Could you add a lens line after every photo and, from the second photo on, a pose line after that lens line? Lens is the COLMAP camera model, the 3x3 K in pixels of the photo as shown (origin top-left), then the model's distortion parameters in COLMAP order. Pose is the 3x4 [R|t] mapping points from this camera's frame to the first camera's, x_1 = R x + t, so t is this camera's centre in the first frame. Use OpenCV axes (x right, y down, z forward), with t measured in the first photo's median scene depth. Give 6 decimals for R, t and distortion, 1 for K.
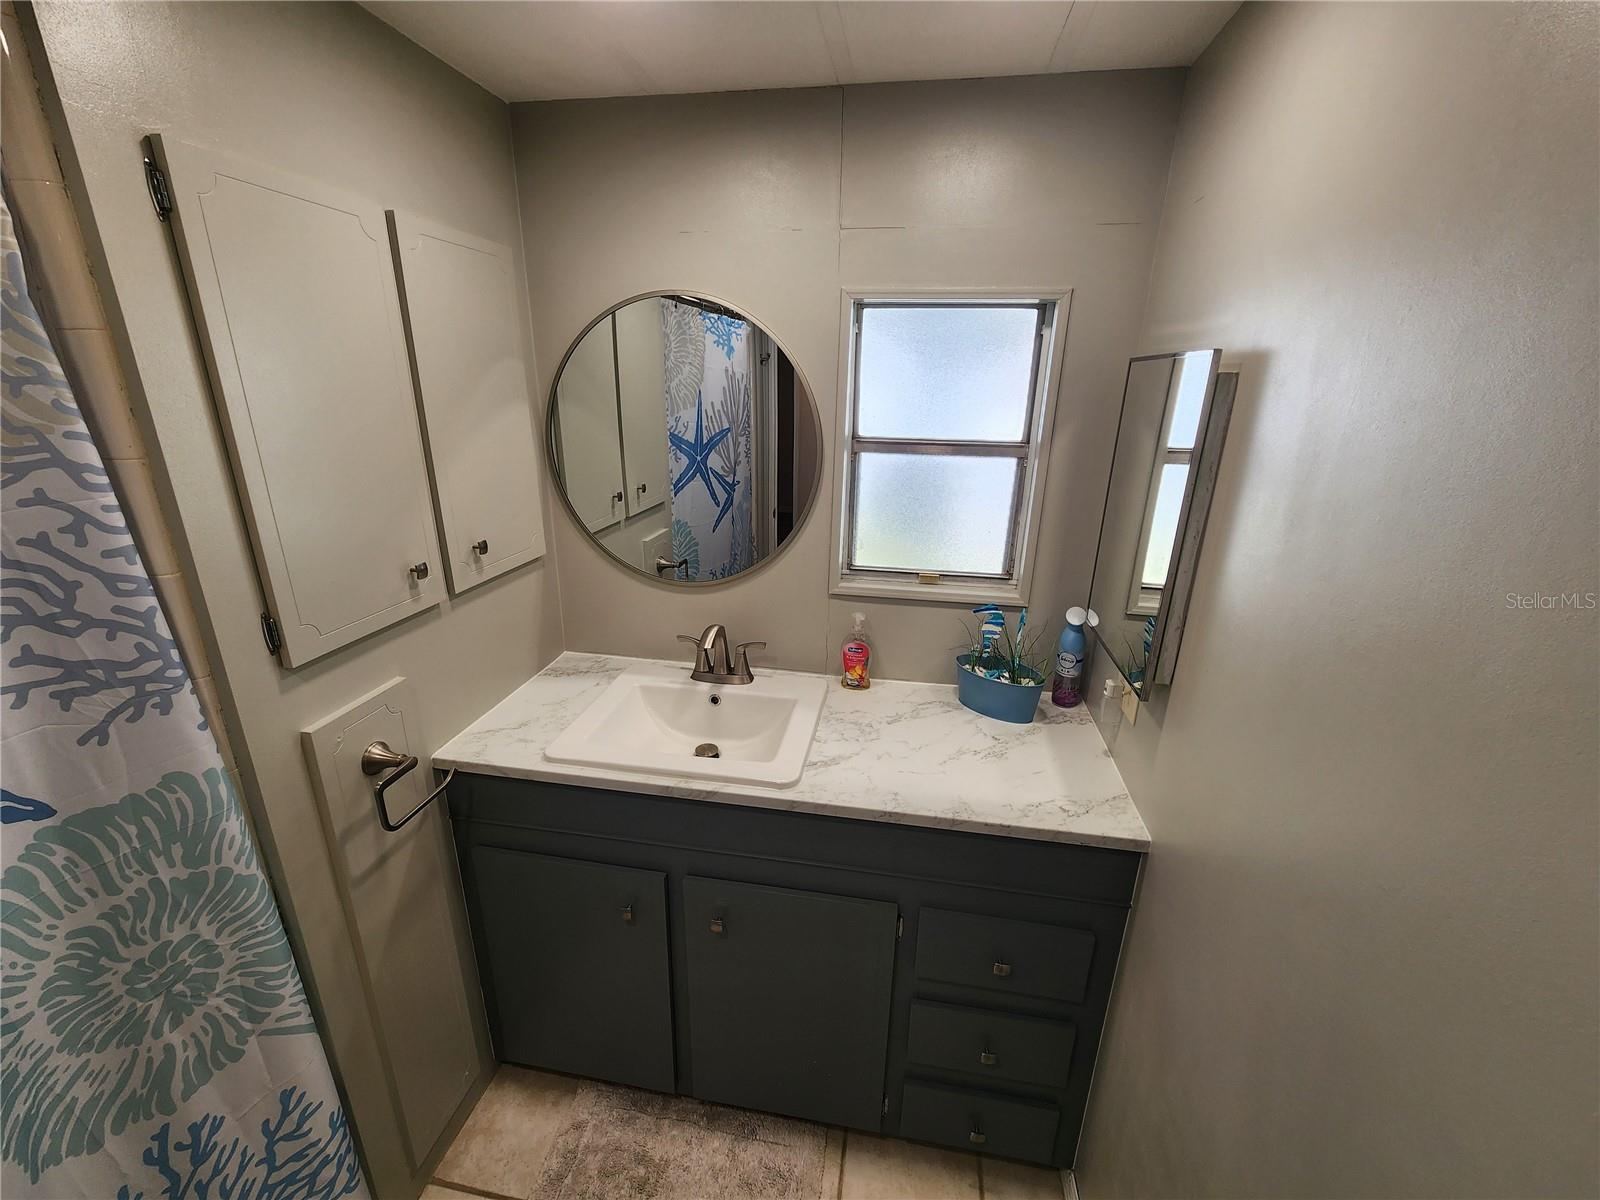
lens RADIAL K [[658.4, 0, 802.4], [0, 658.4, 600.2], [0, 0, 1]] dist [-0.000544, 0.000775]
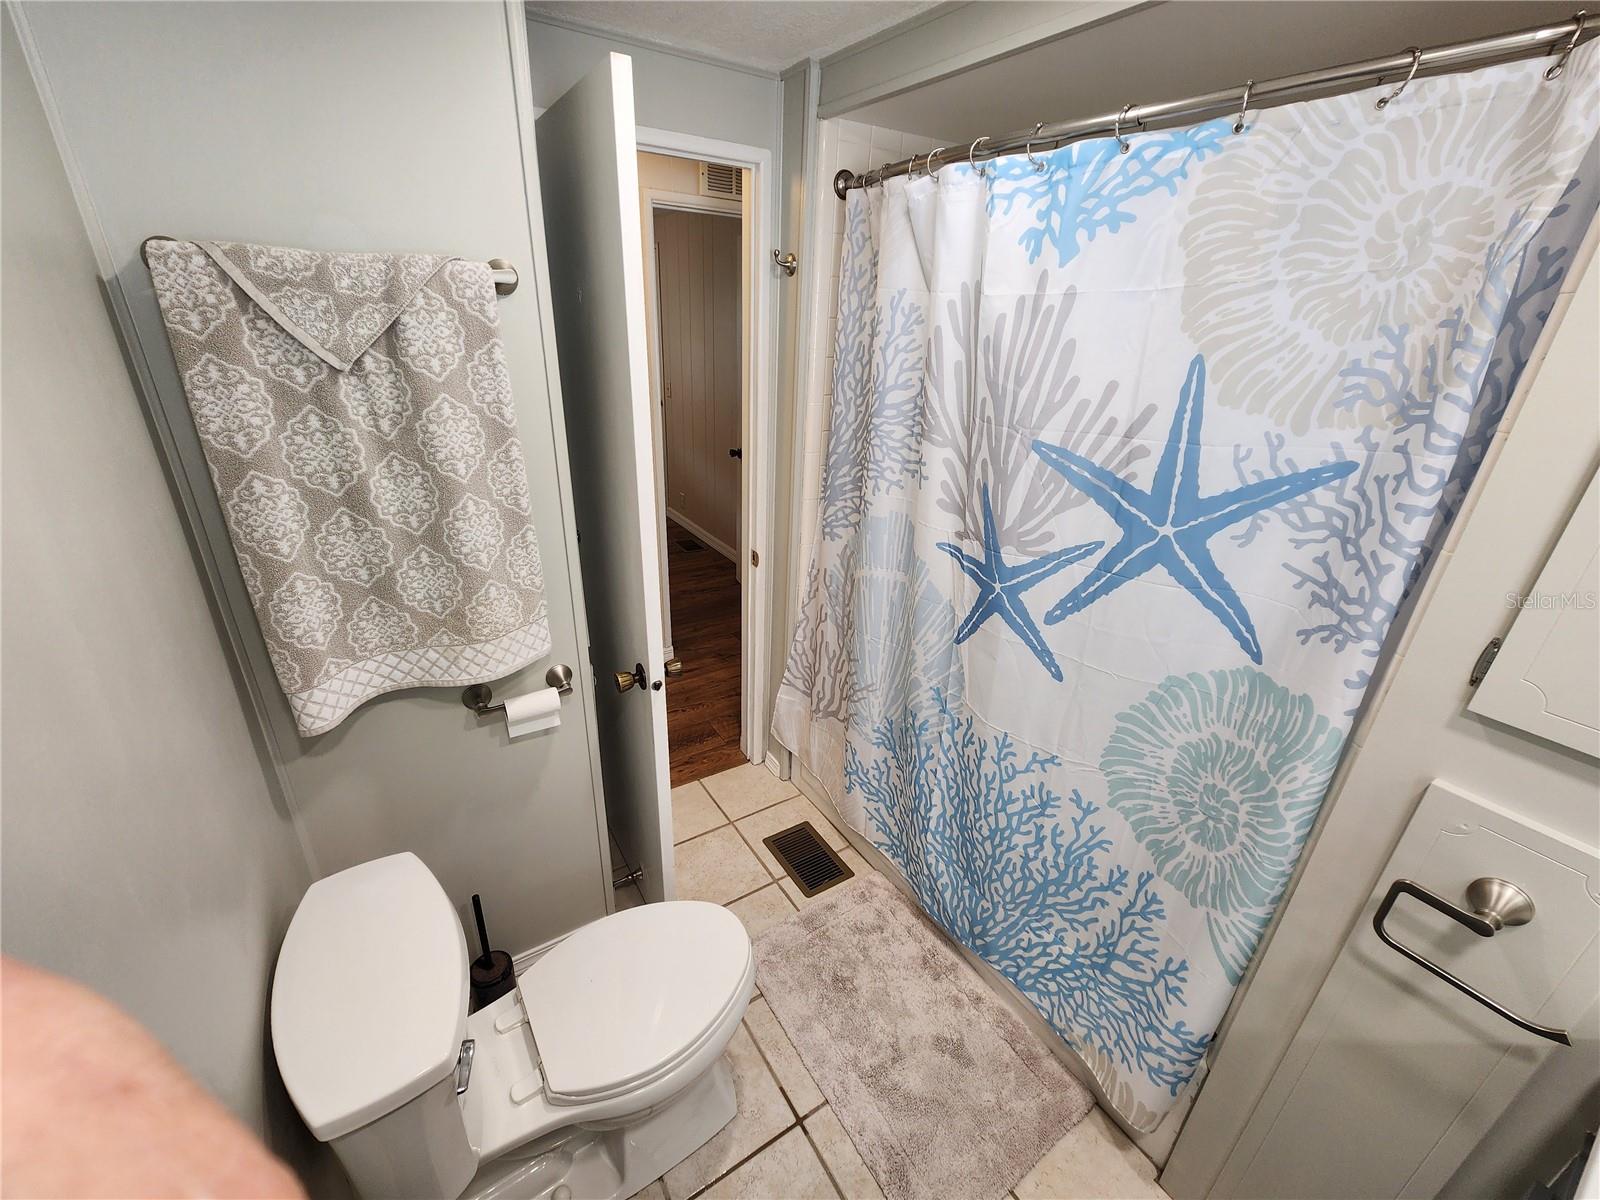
lens RADIAL K [[658.4, 0, 802.4], [0, 658.4, 600.2], [0, 0, 1]] dist [-0.000544, 0.000775]
pose [[-0.719549, 0.250601, -0.647649, 0.377780], [-0.264874, 0.763074, 0.589543, -0.317013], [0.641944, 0.595750, -0.482691, 0.941134]]
